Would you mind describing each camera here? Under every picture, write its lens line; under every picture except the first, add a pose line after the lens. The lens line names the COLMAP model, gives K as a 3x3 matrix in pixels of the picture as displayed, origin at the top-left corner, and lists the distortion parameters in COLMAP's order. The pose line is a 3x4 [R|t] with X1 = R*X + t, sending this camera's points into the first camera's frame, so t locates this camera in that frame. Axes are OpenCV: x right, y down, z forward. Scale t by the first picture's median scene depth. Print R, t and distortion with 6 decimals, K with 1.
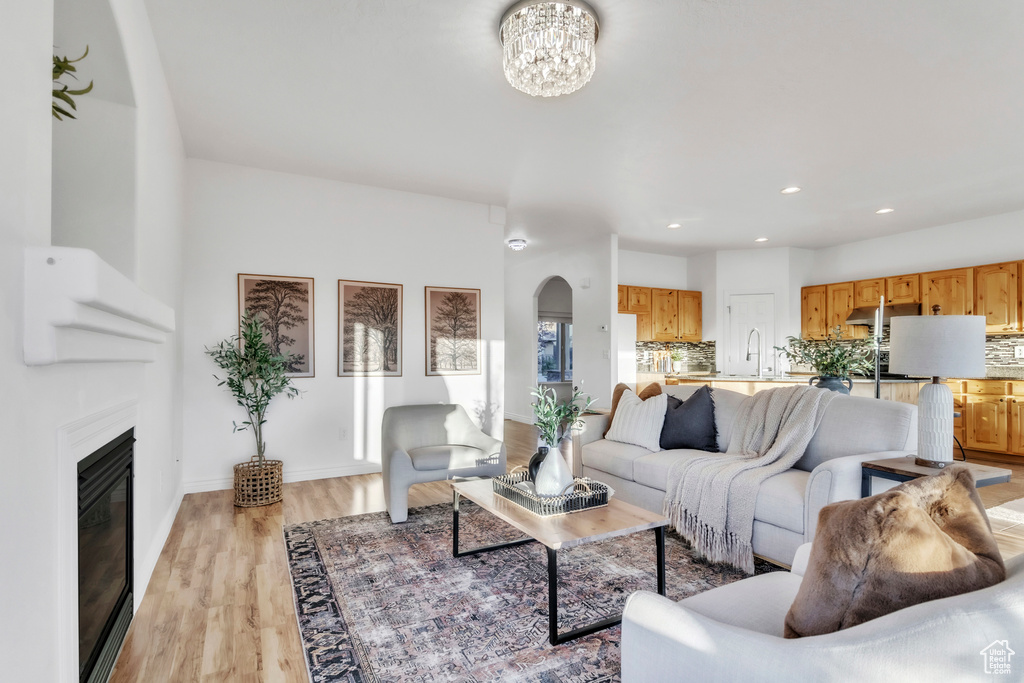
lens RADIAL K [[522.8, 0, 516.0], [0, 522.8, 355.3], [0, 0, 1]] dist [0.023301, -0.005617]
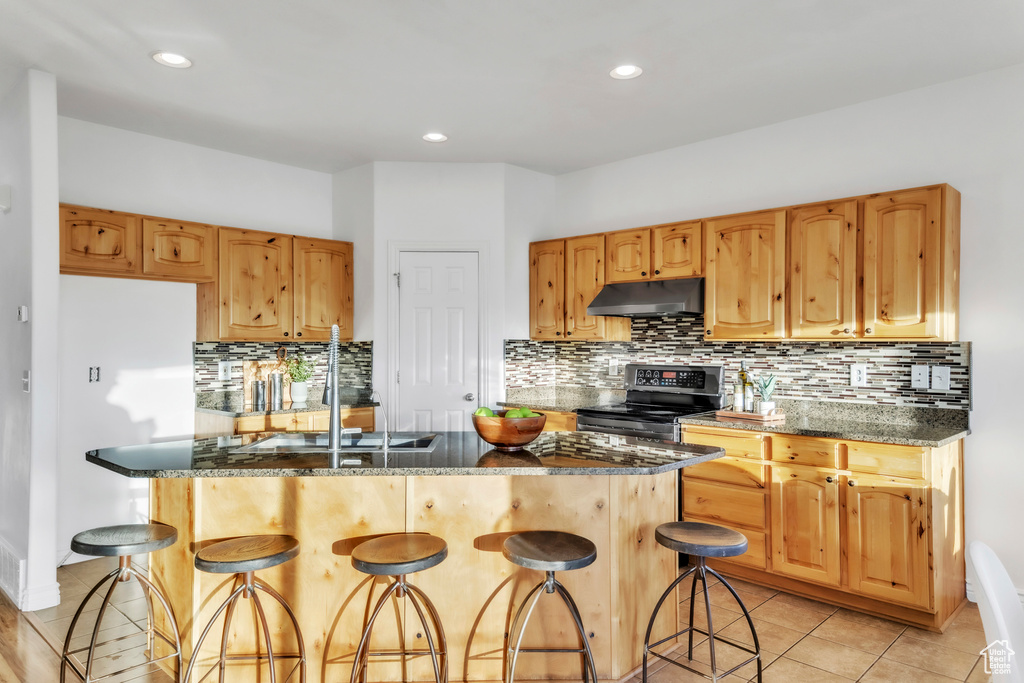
lens RADIAL K [[676.6, 0, 515.7], [0, 676.6, 341.5], [0, 0, 1]] dist [0.072416, 0.000859]
pose [[0.954006, 0.003421, 0.299770, 0.357936], [-0.004171, 0.999990, 0.001864, -0.033012], [-0.299760, -0.003028, 0.954010, 0.384610]]
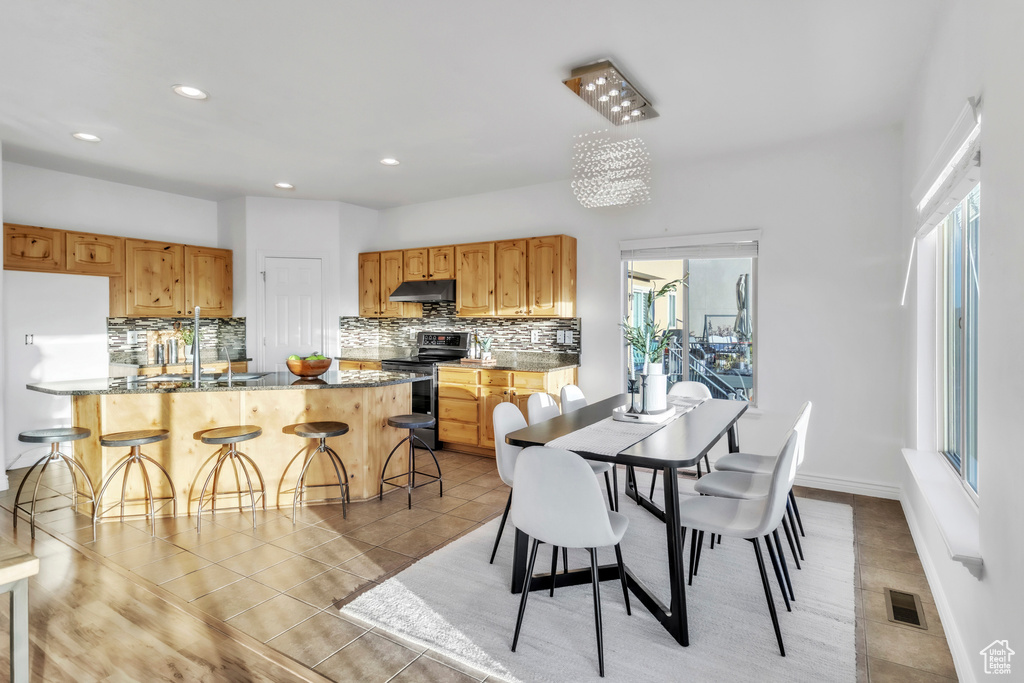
lens RADIAL K [[522.8, 0, 524.9], [0, 522.8, 328.2], [0, 0, 1]] dist [0.023301, -0.005617]
pose [[0.870195, -0.003156, 0.492697, 0.404529], [-0.005802, 0.999845, 0.016652, -0.030485], [-0.492673, -0.017350, 0.870042, 0.176472]]
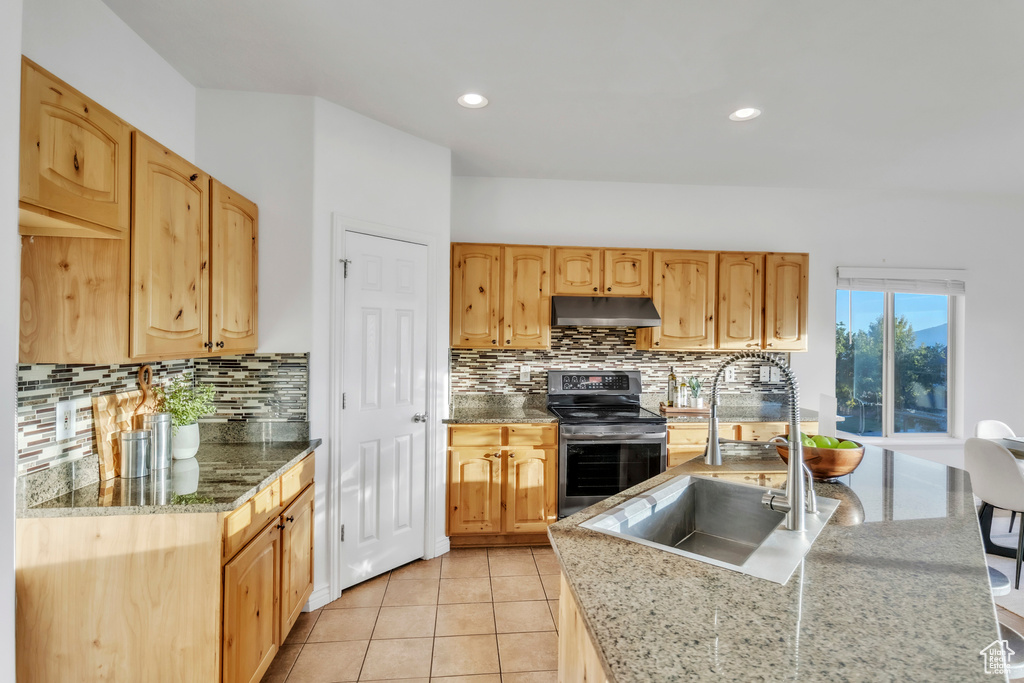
lens RADIAL K [[522.8, 0, 520.0], [0, 522.8, 335.6], [0, 0, 1]] dist [0.023301, -0.005617]
pose [[0.384995, 0.008695, 0.922878, 0.126693], [-0.015536, 0.999875, -0.002940, -0.045619], [-0.922788, -0.013206, 0.385082, 0.831444]]
